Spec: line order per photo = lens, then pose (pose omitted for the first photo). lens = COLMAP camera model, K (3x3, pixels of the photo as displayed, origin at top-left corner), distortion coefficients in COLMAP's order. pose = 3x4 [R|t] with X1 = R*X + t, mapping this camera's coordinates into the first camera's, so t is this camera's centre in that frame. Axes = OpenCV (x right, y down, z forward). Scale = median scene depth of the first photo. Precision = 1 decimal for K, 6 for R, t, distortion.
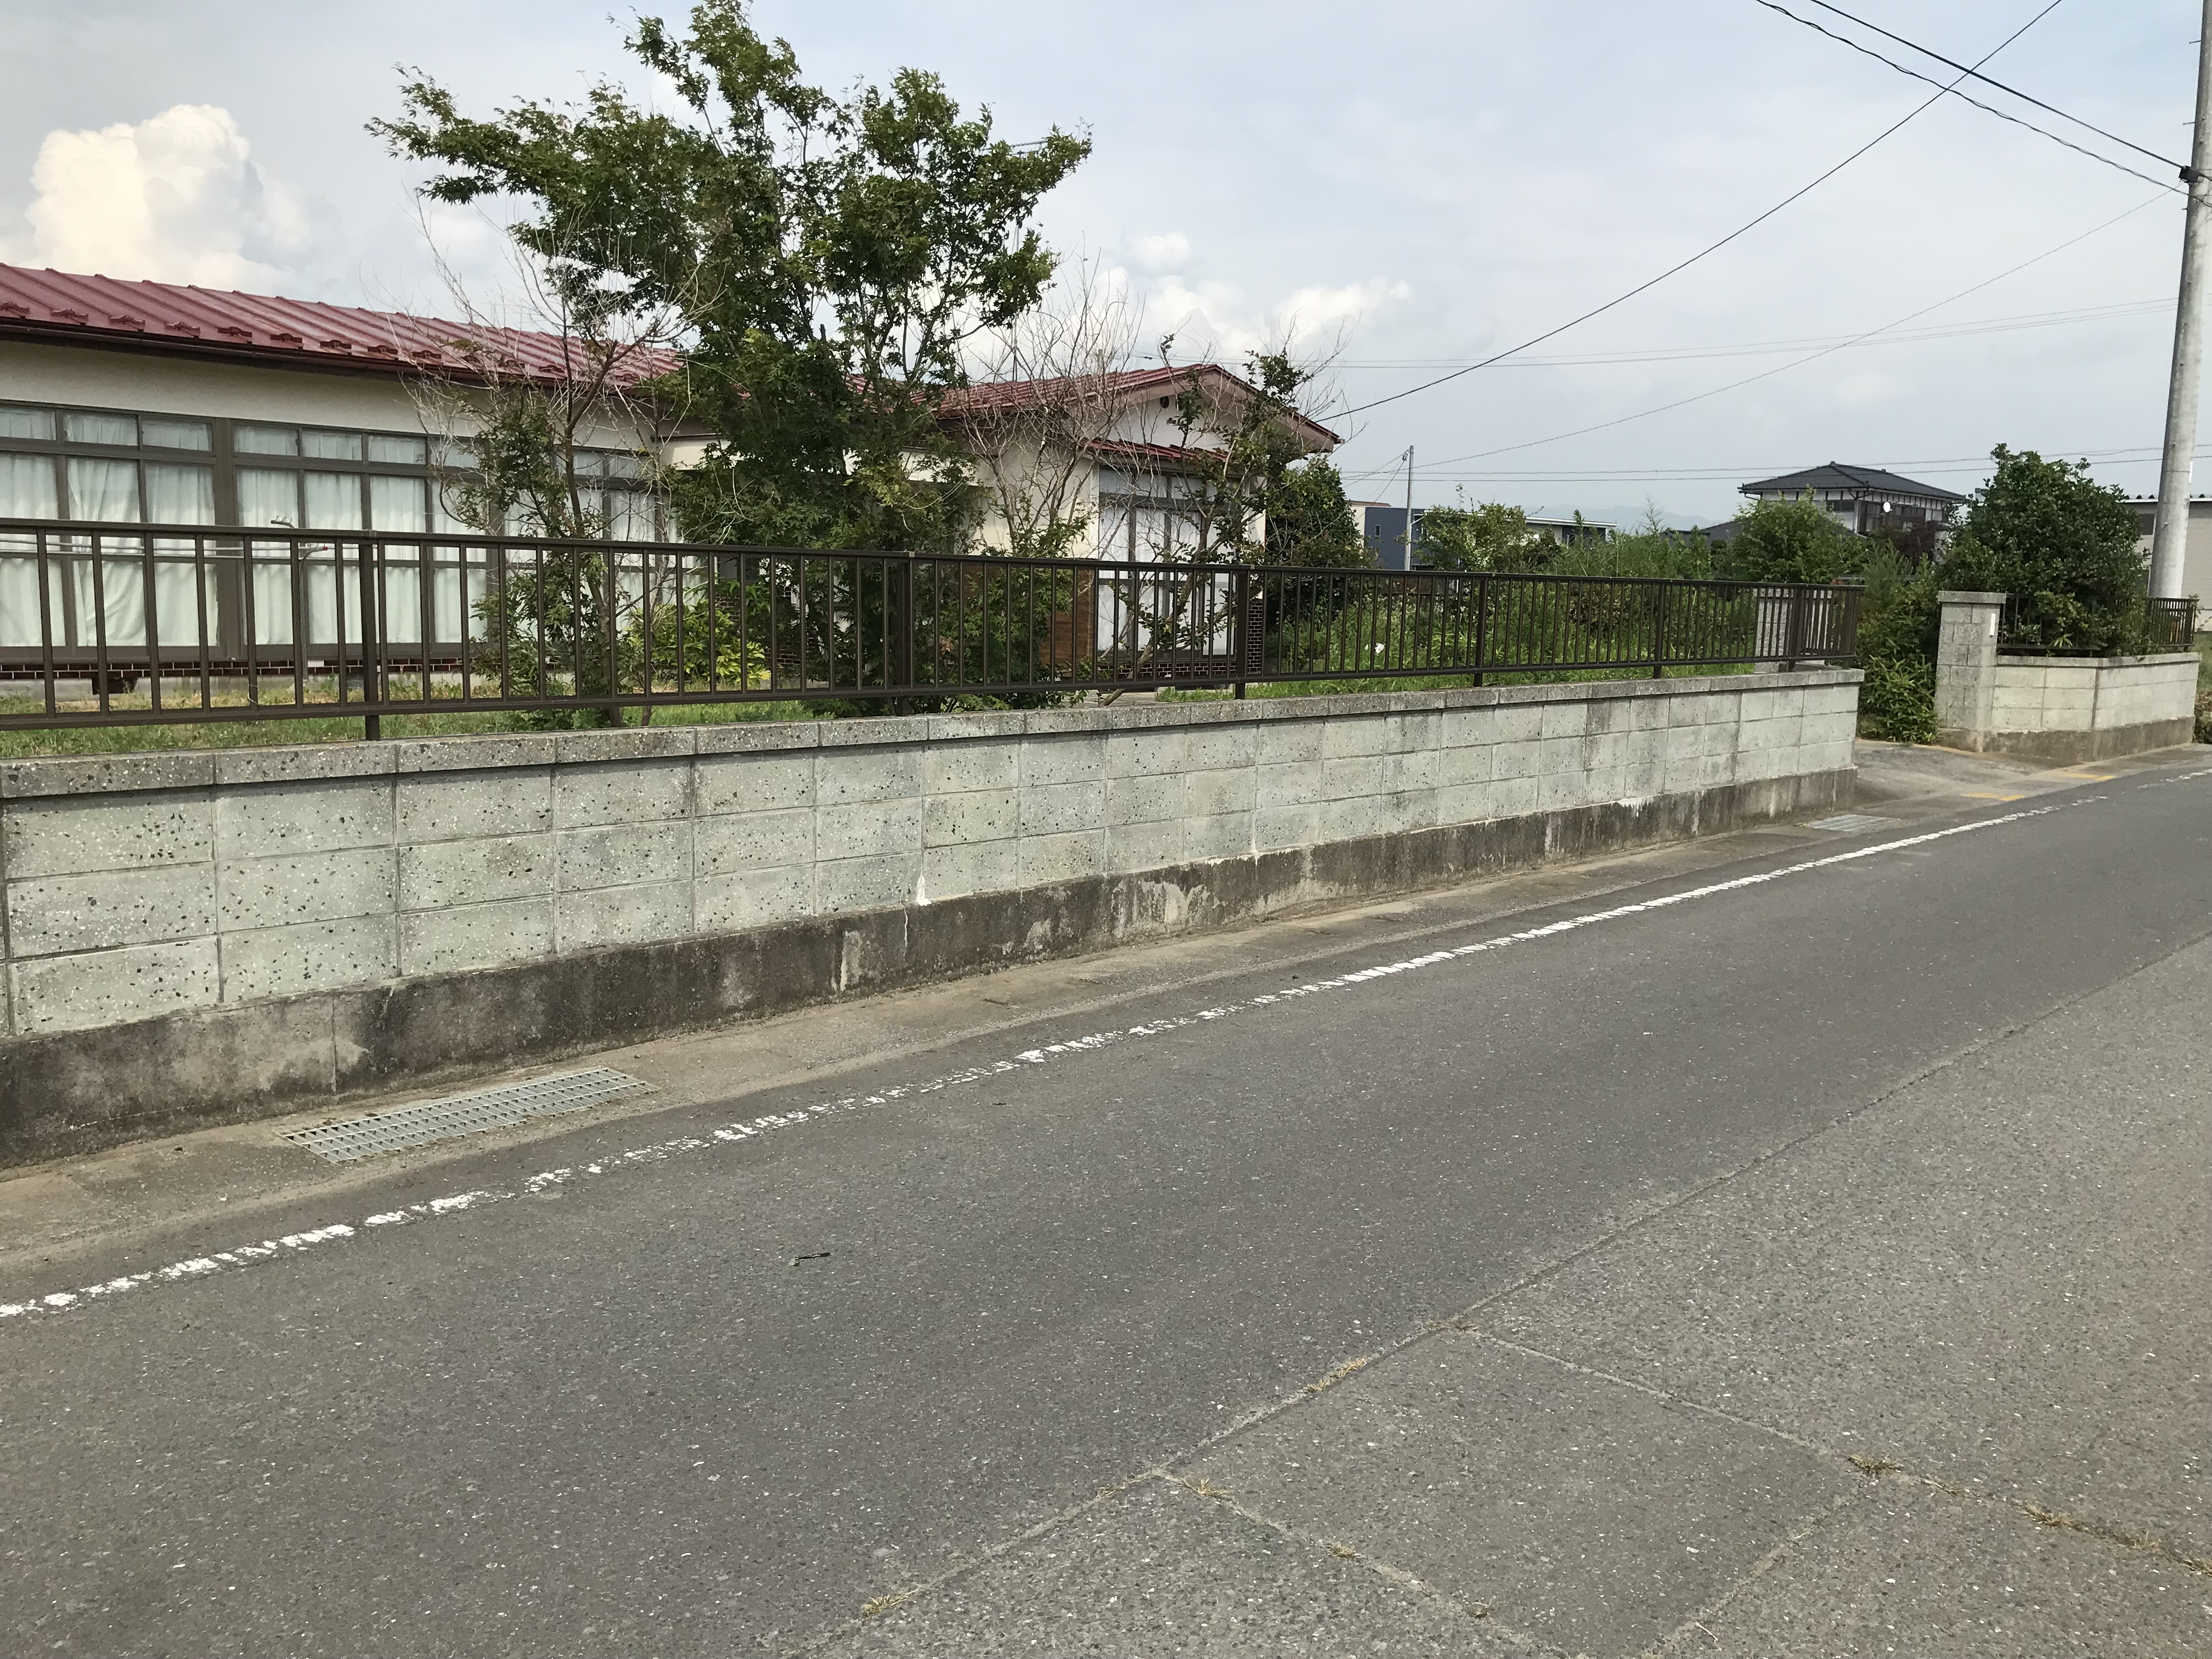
lens RADIAL K [[1805.3, 0, 1100.5], [0, 1805.3, 834.5], [0, 0, 1]] dist [0.026714, -0.026916]
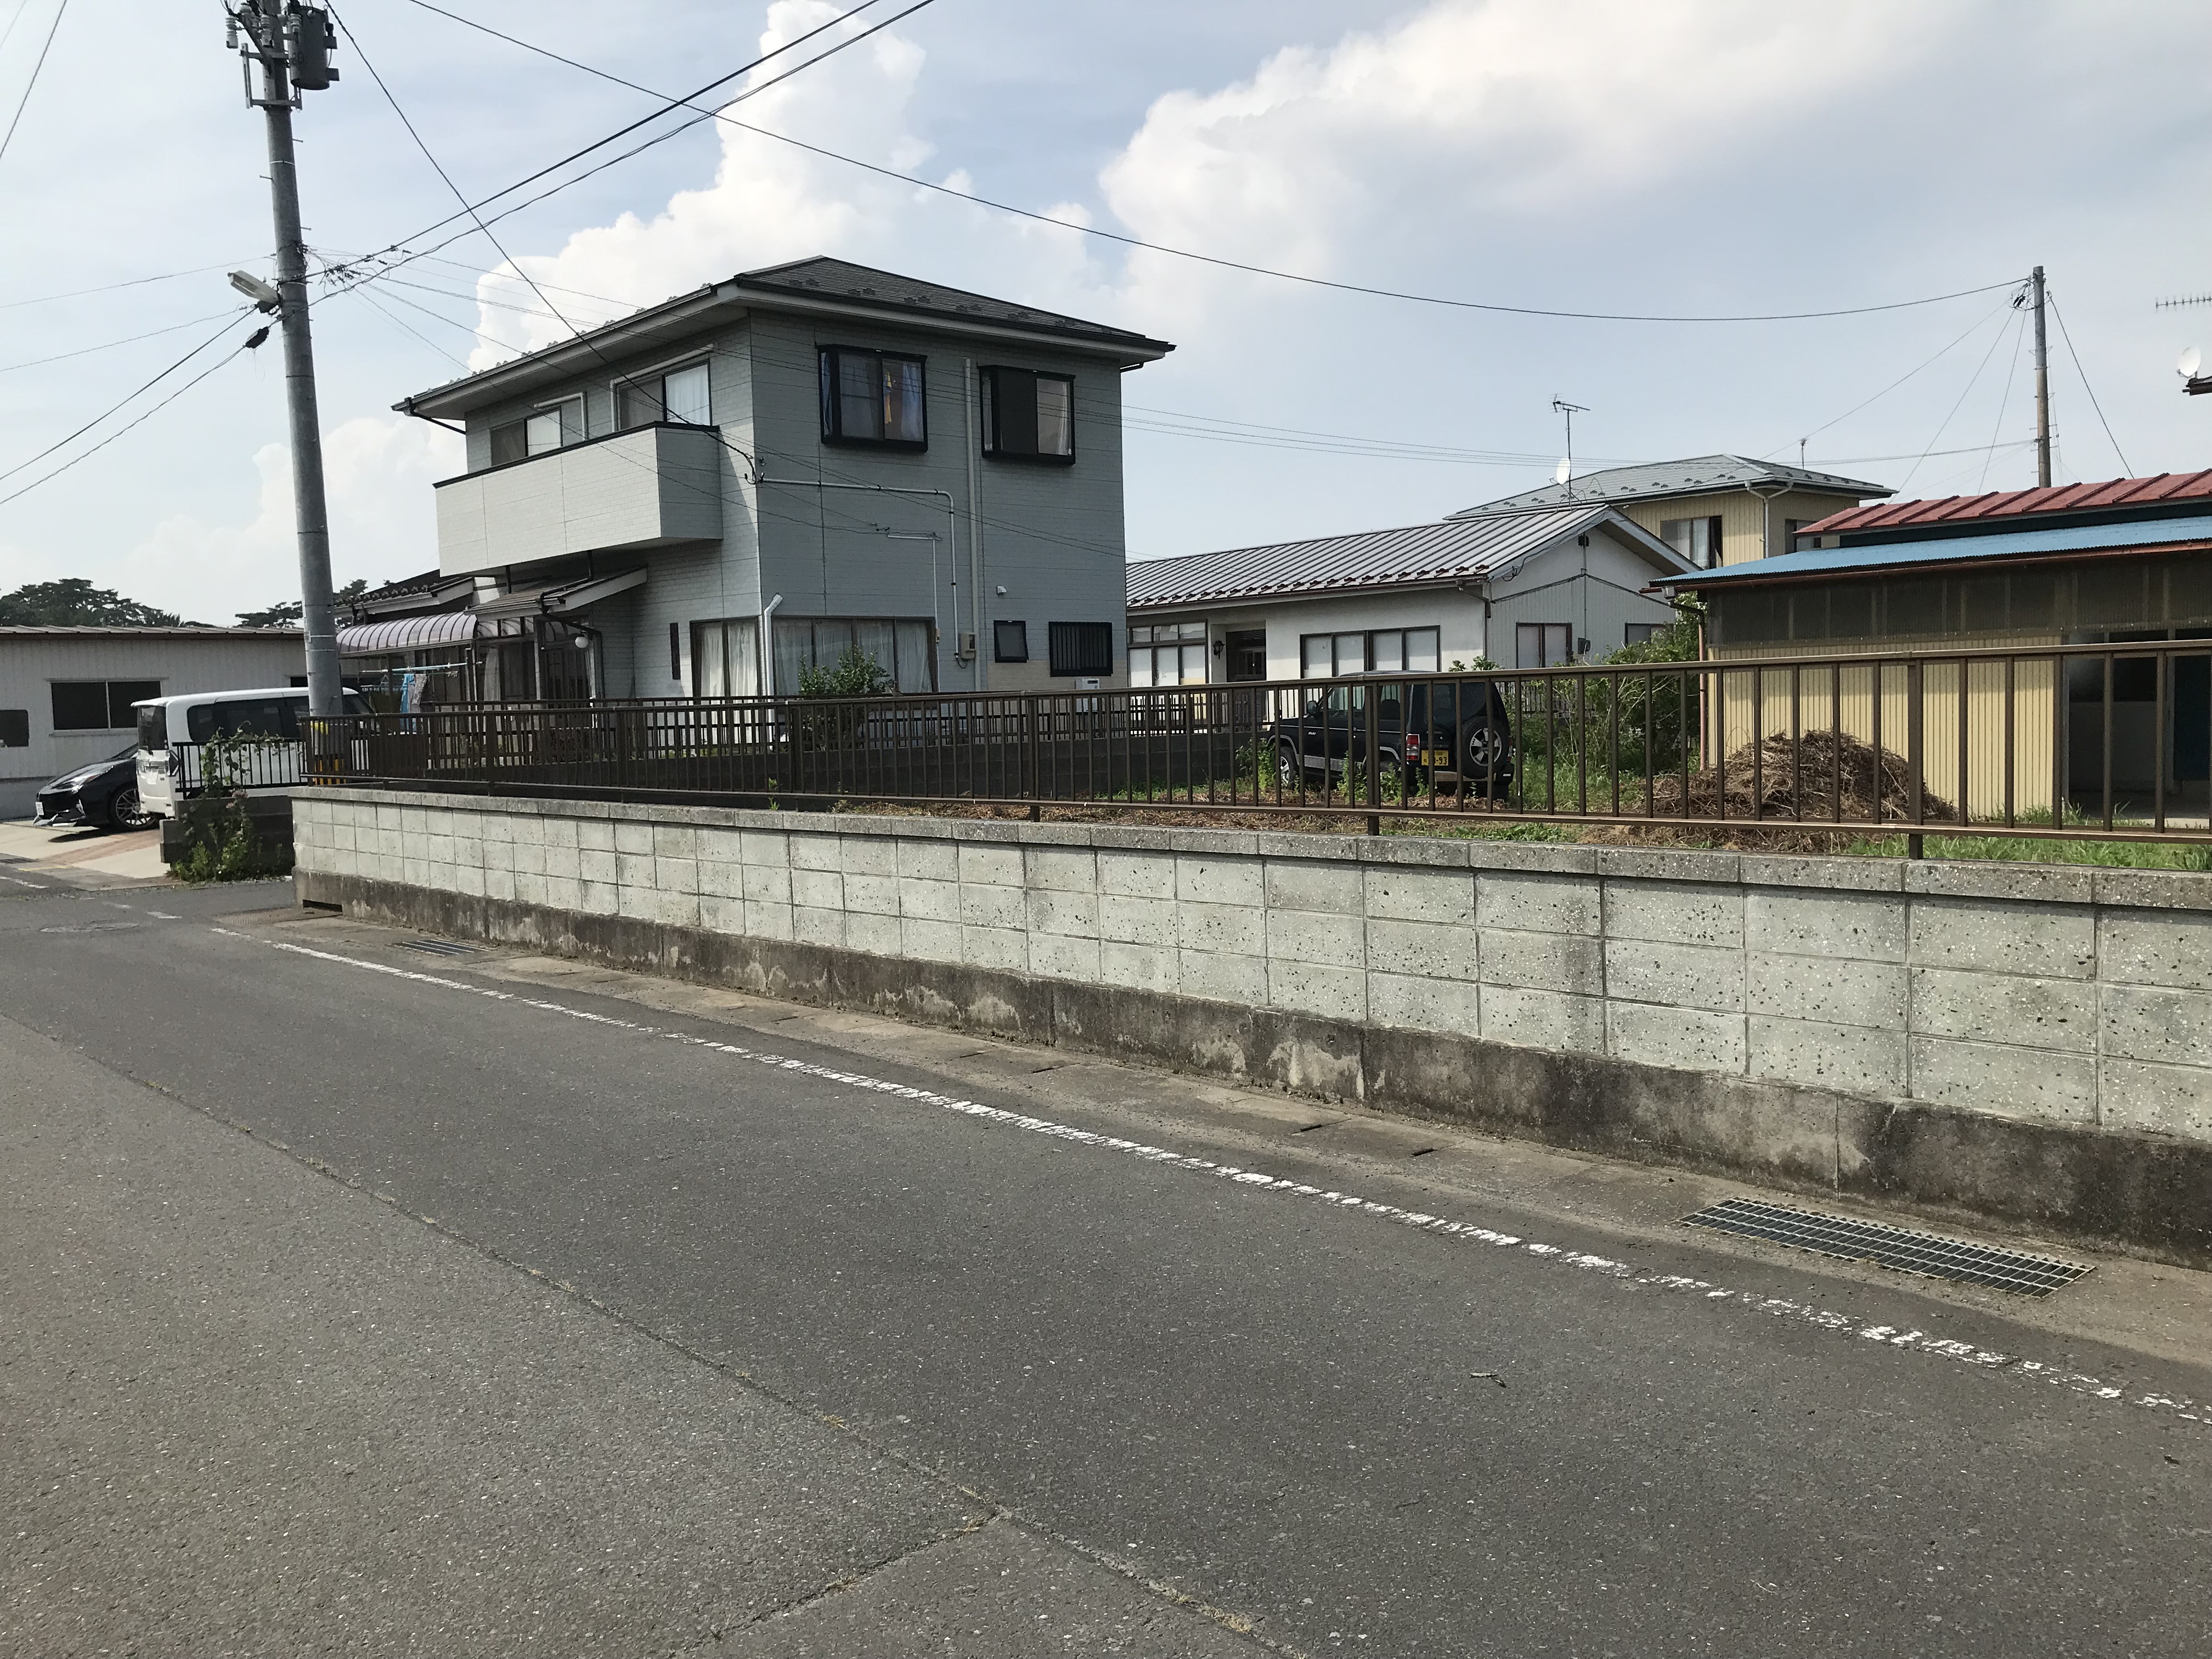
lens RADIAL K [[1805.3, 0, 1105.7], [0, 1805.3, 838.6], [0, 0, 1]] dist [0.026714, -0.026916]
pose [[-0.091993, 0.054191, -0.994284, 0.632384], [-0.110307, 0.991818, 0.064263, -0.077469], [0.989631, 0.115588, -0.085263, 0.635570]]
